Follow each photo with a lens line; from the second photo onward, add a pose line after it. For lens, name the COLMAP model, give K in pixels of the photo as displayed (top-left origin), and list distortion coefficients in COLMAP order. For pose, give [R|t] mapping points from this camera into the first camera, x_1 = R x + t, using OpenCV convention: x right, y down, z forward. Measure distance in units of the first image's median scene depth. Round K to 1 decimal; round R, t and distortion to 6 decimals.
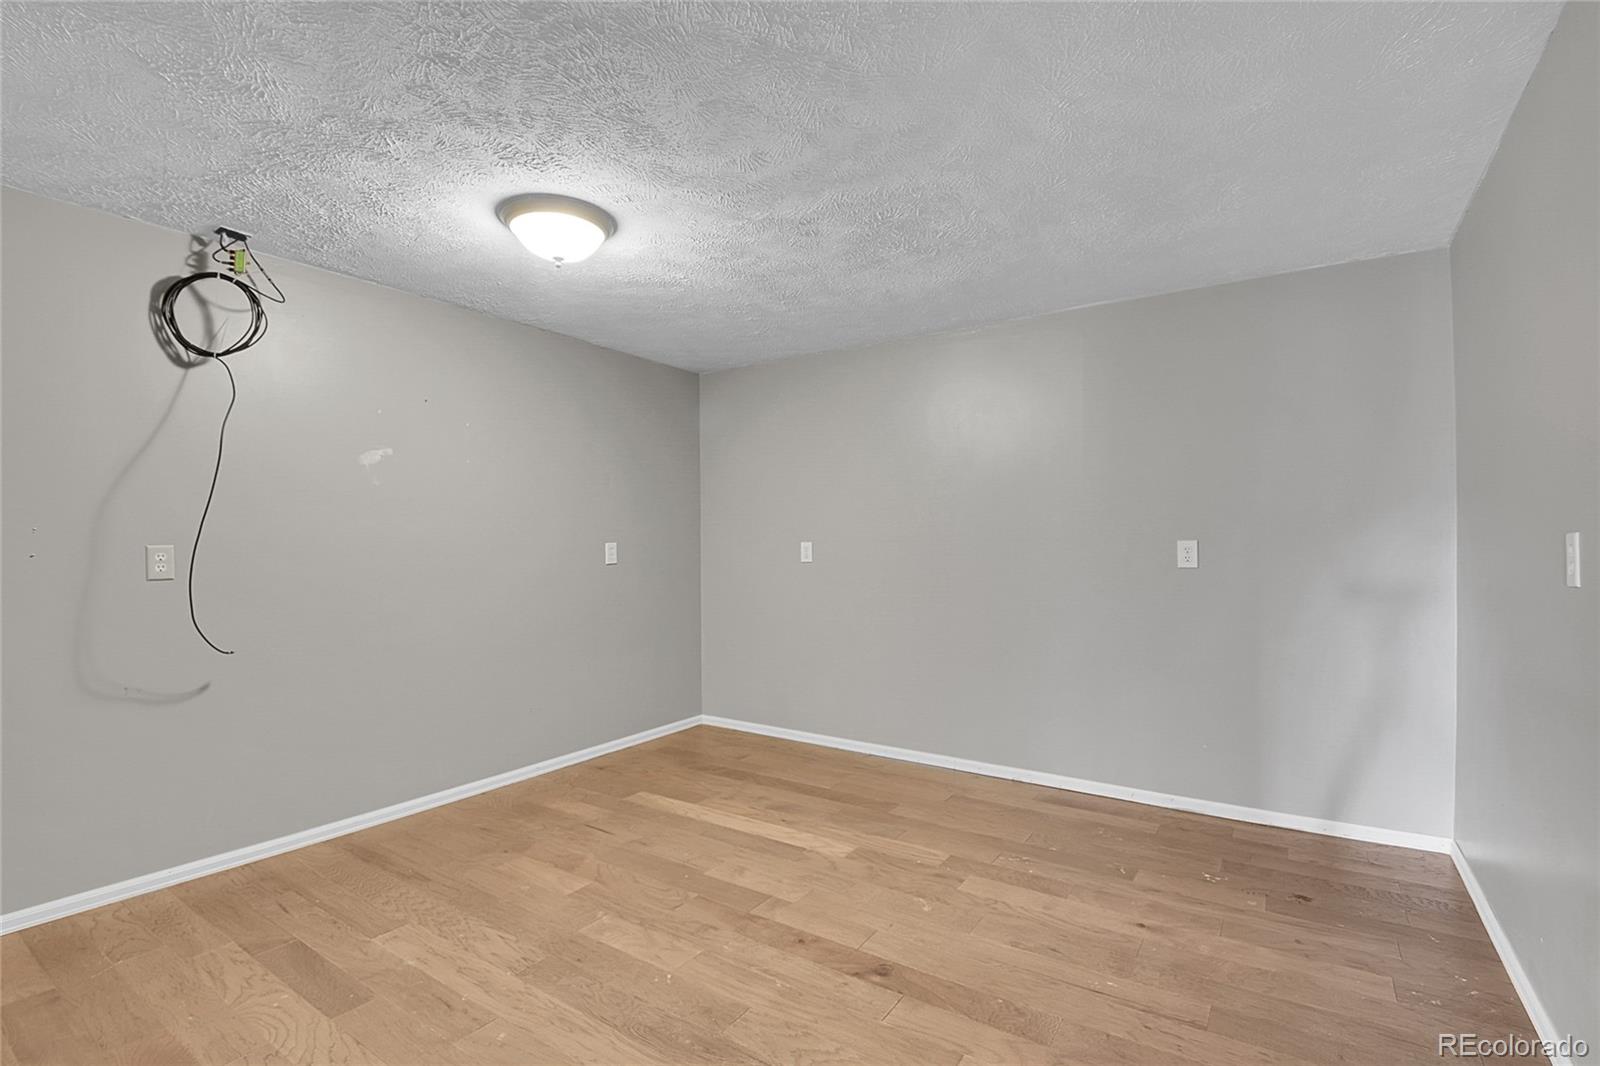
lens RADIAL K [[733.4, 0, 785.6], [0, 733.4, 542.5], [0, 0, 1]] dist [-0.024038, -0.001167]
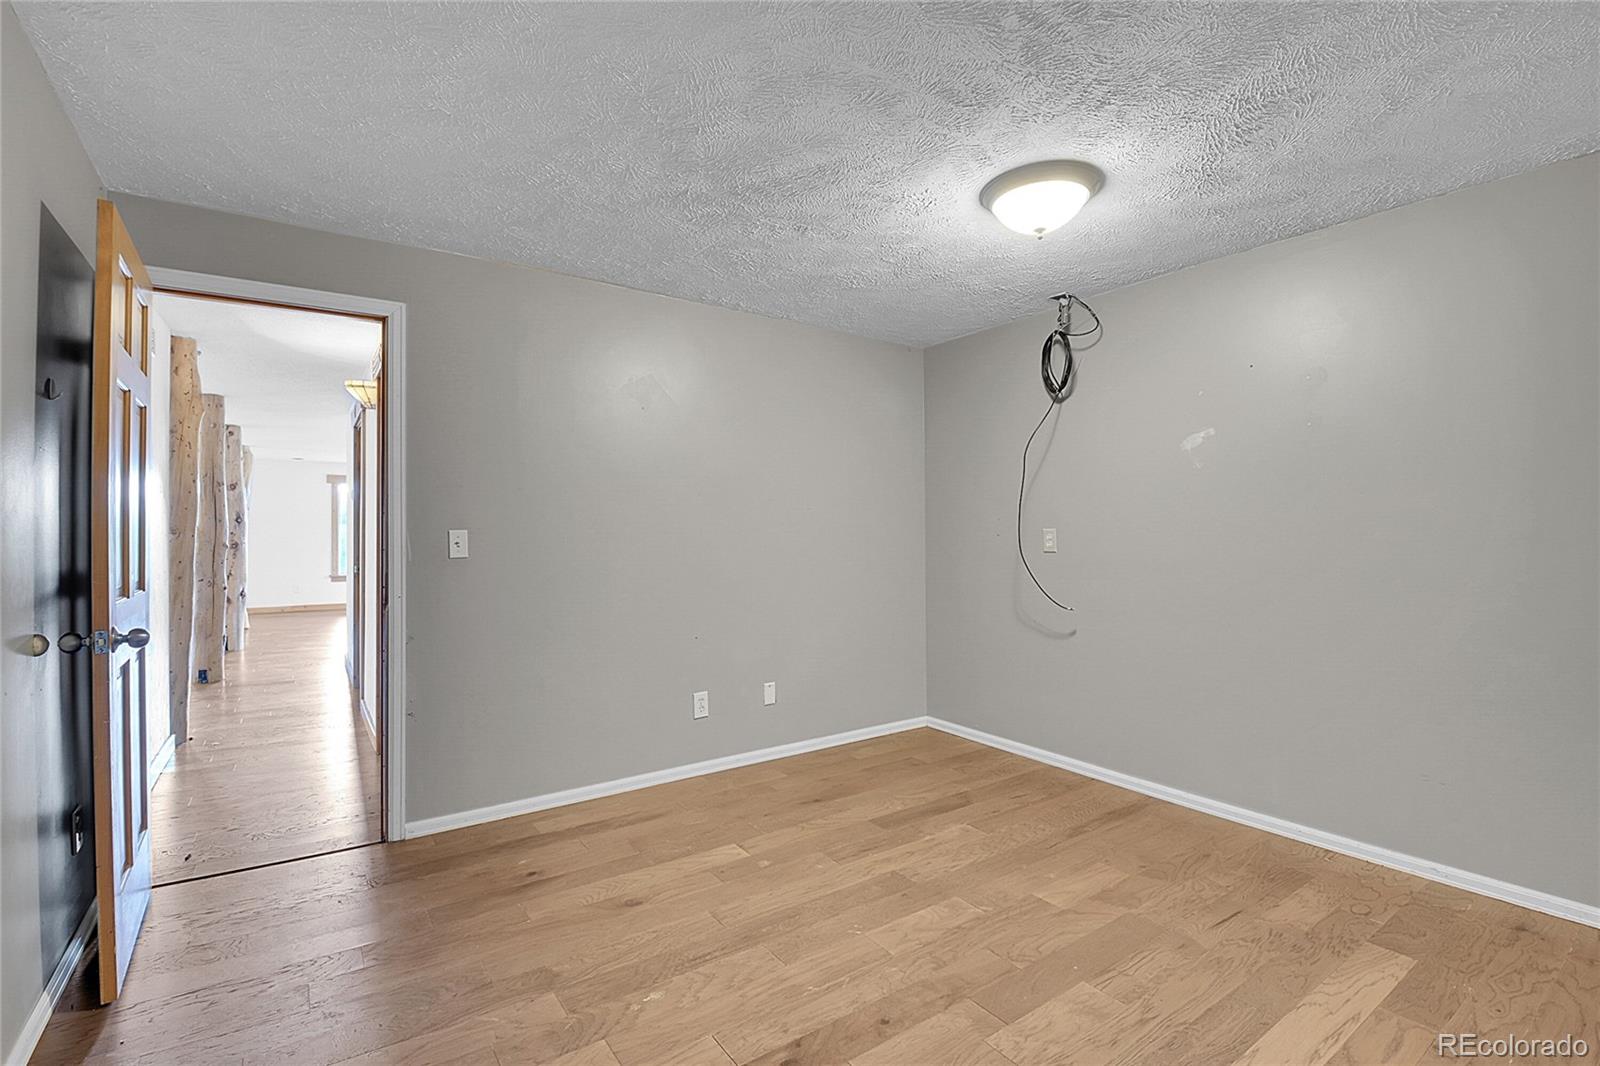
lens RADIAL K [[733.4, 0, 786.2], [0, 733.4, 524.7], [0, 0, 1]] dist [-0.024038, -0.001167]
pose [[-0.367182, -0.003605, -0.930142, 0.674902], [0.000394, 0.999992, -0.004031, 0.002422], [0.930149, -0.001847, -0.367177, 1.000103]]
